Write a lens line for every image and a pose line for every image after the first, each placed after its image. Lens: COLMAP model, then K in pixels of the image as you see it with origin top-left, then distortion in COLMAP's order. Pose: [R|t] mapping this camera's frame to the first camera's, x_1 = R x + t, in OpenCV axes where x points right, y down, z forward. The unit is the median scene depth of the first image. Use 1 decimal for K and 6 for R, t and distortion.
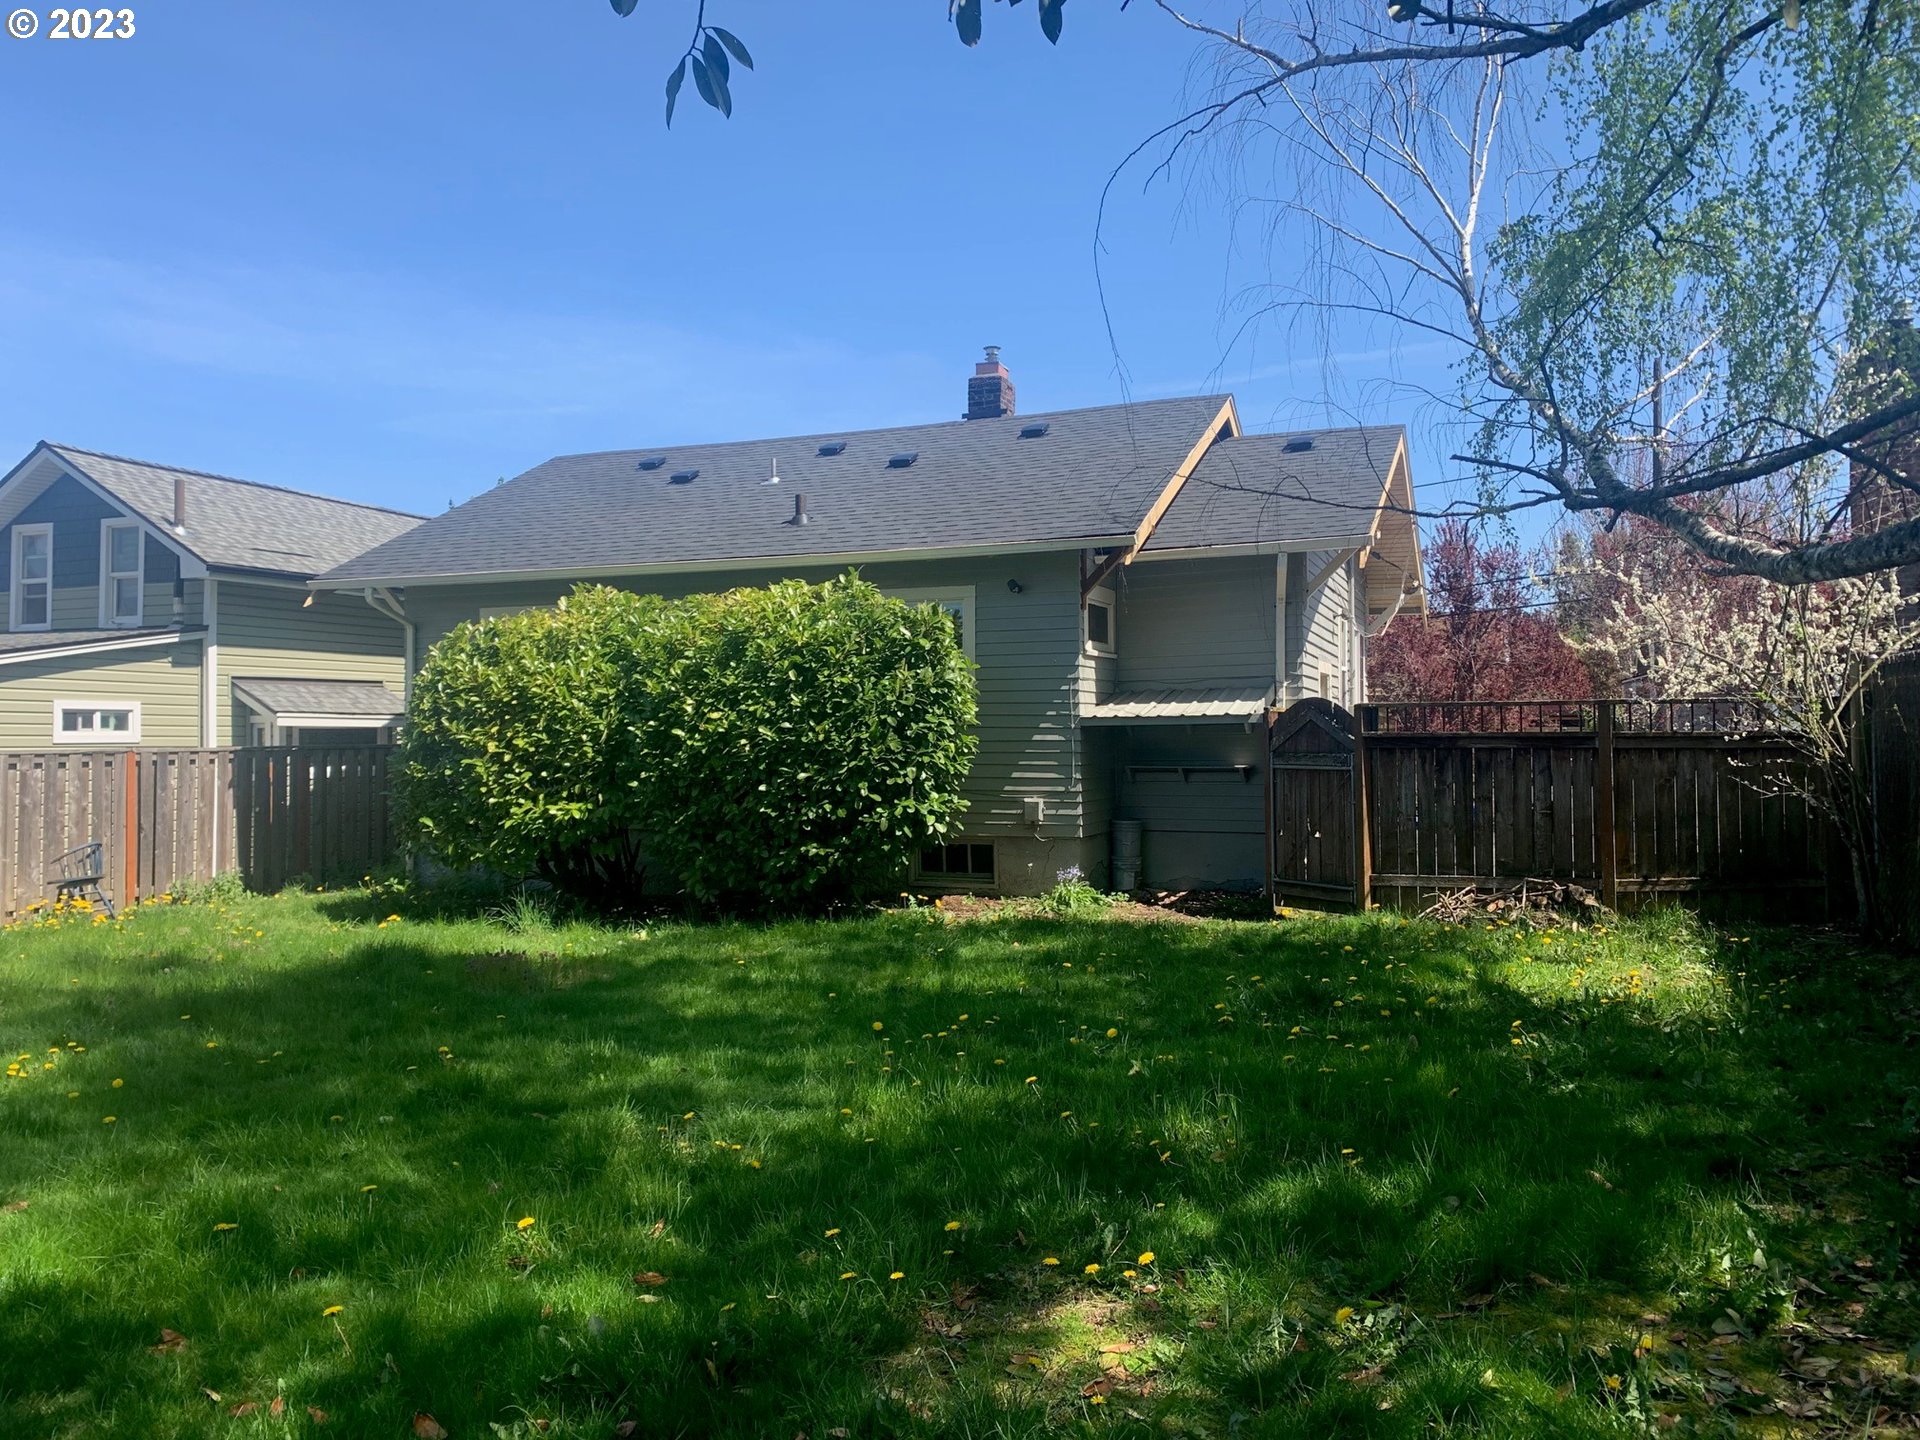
lens RADIAL K [[1476.1, 0, 954.0], [0, 1476.1, 713.3], [0, 0, 1]] dist [0.047900, -0.043965]
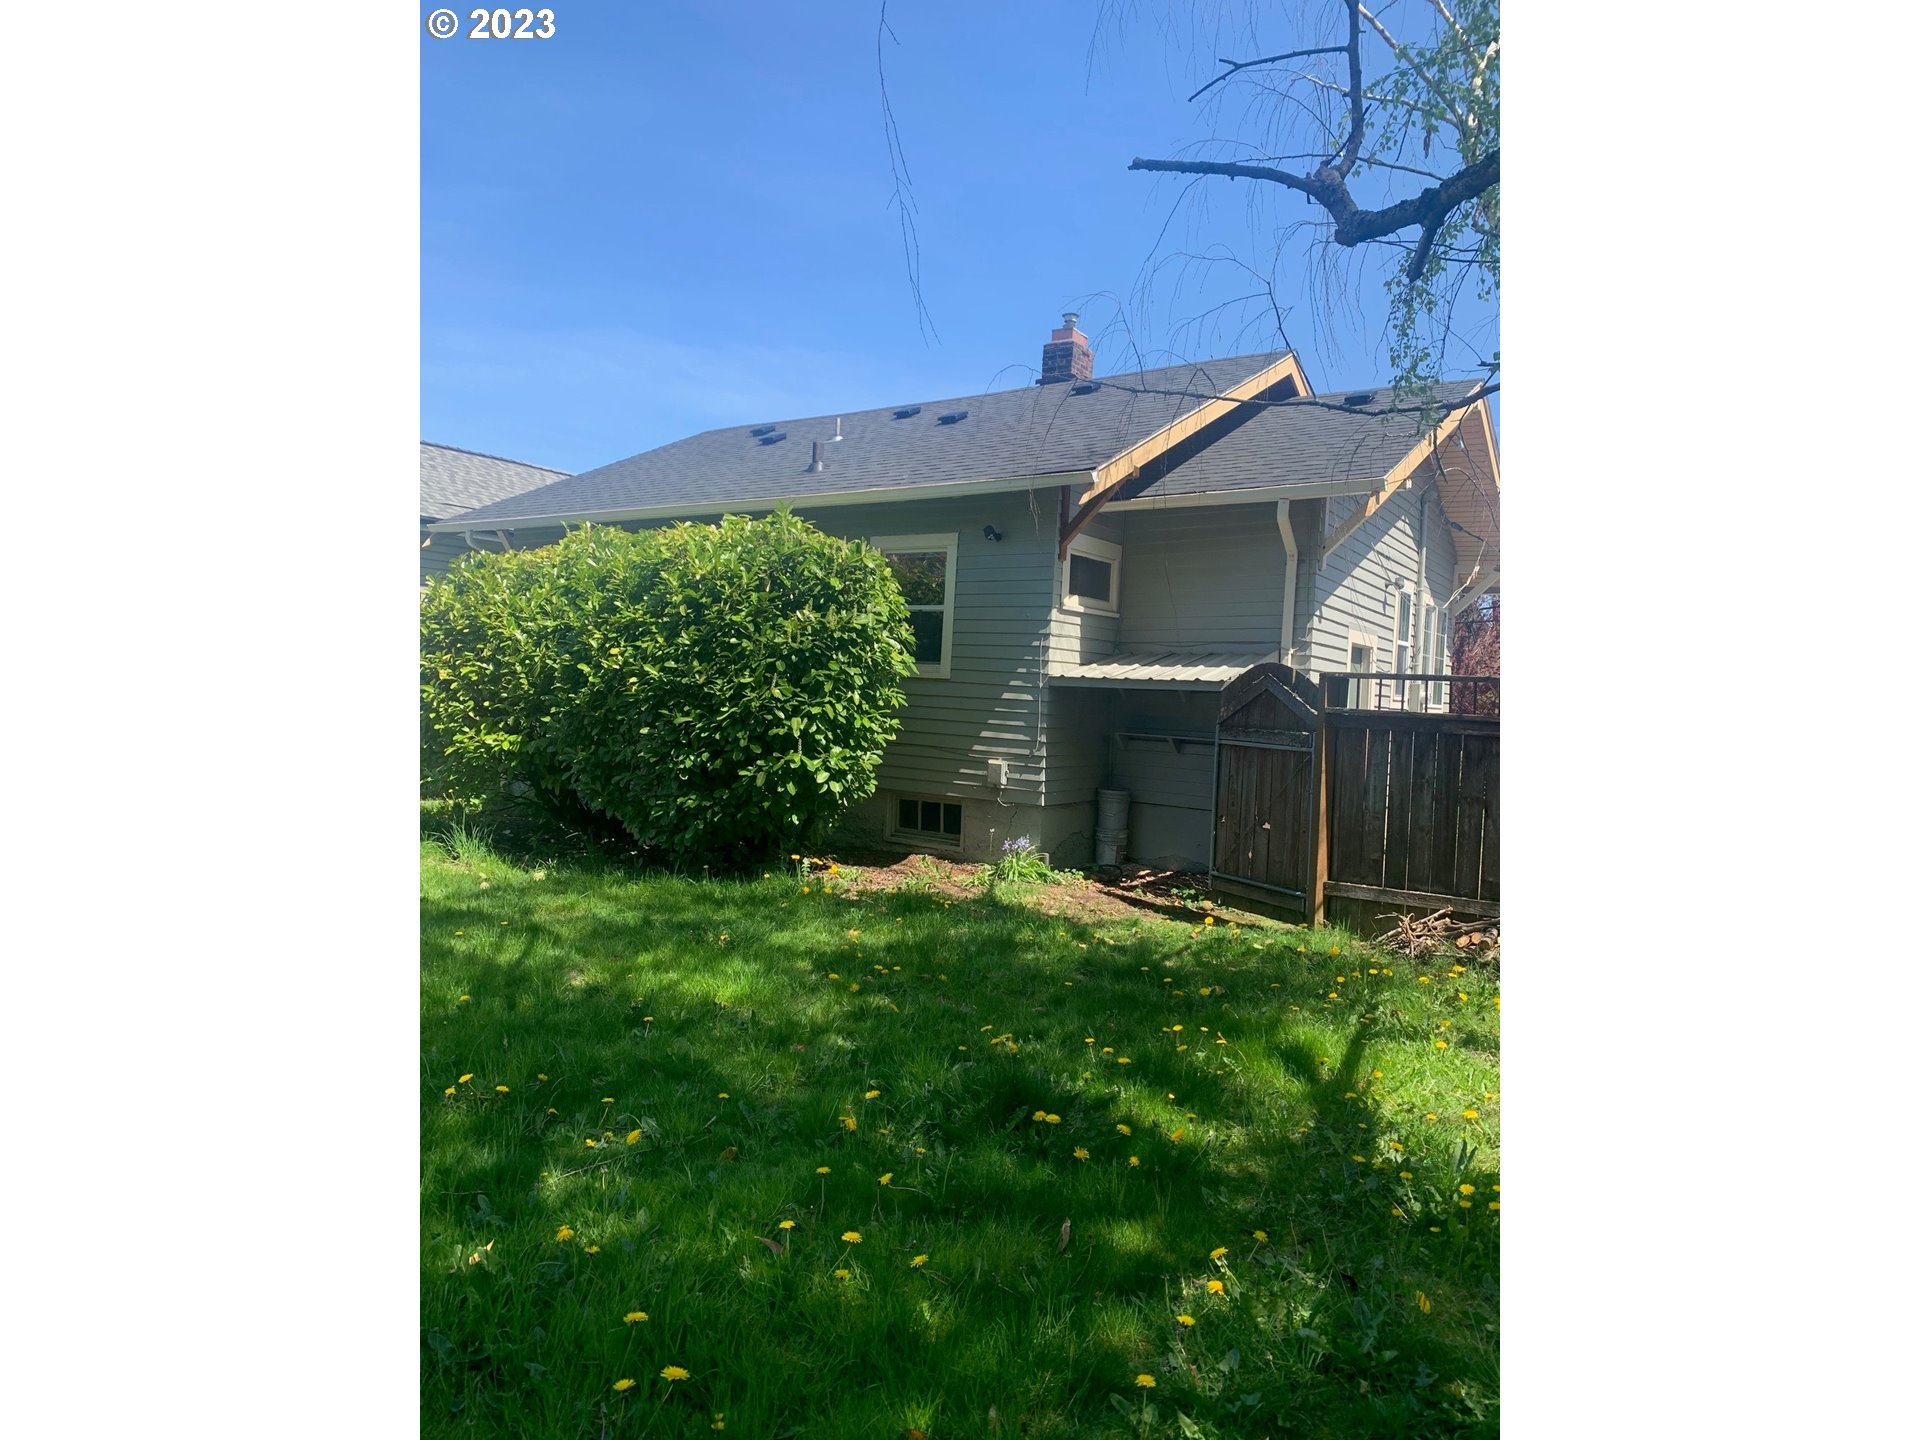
lens RADIAL K [[1105.6, 0, 986.8], [0, 1105.6, 705.2], [0, 0, 1]] dist [0.029232, -0.000439]
pose [[0.974832, 0.056257, -0.215724, 0.213489], [-0.051439, 0.998287, 0.027891, 0.003774], [0.216923, -0.016093, 0.976056, 0.341609]]
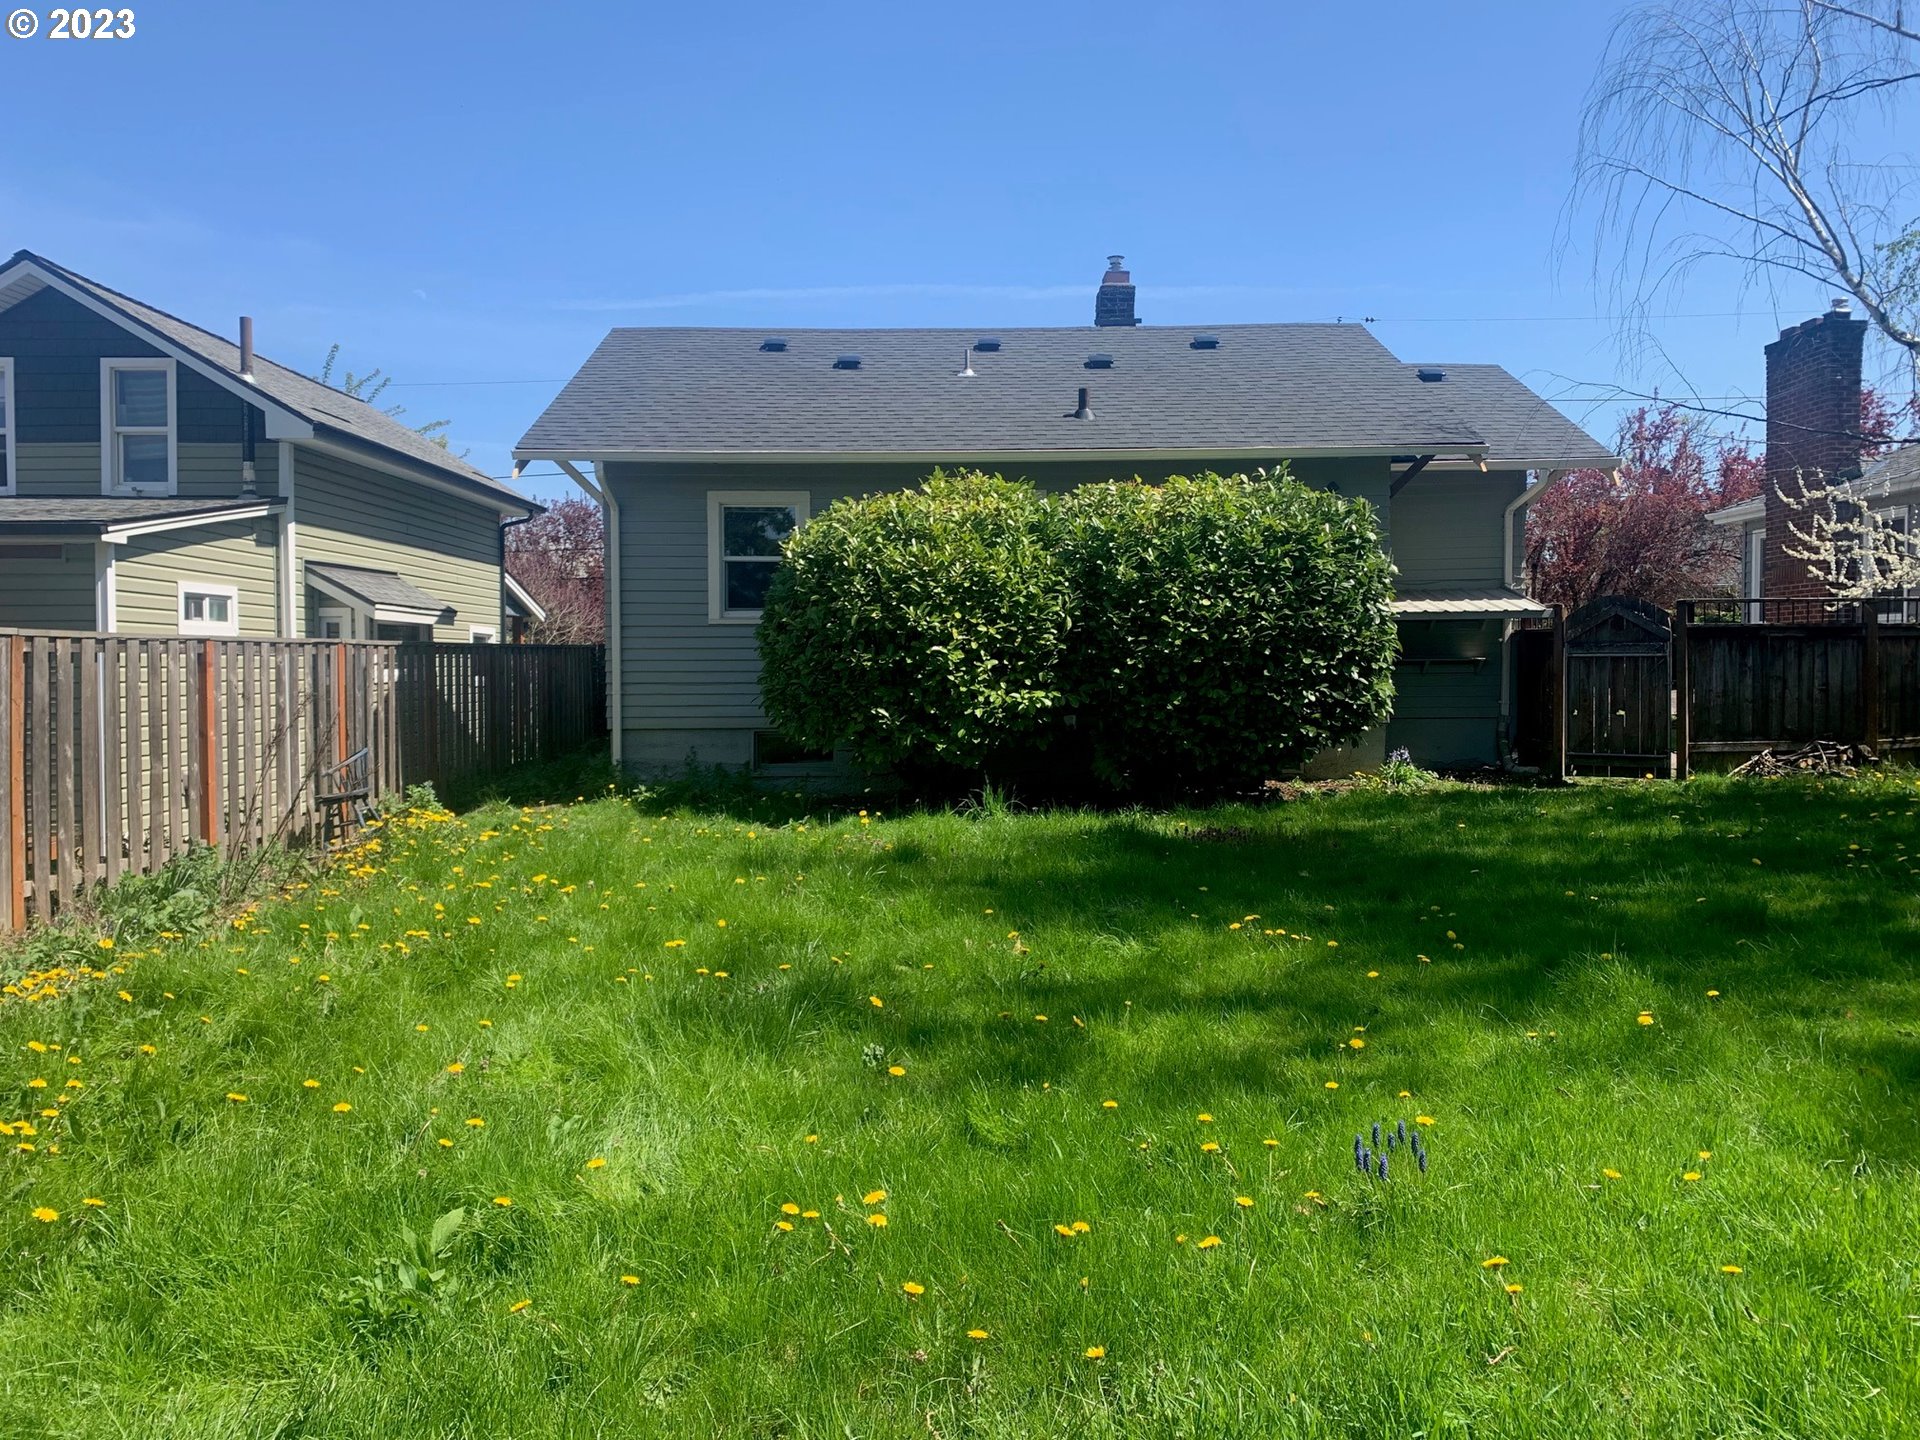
lens RADIAL K [[1476.1, 0, 954.0], [0, 1476.1, 713.3], [0, 0, 1]] dist [0.047900, -0.043965]
pose [[0.922860, -0.013571, 0.384896, -0.680649], [-0.004797, 0.998896, 0.046722, 0.029693], [-0.385105, -0.044965, 0.921777, 0.118261]]
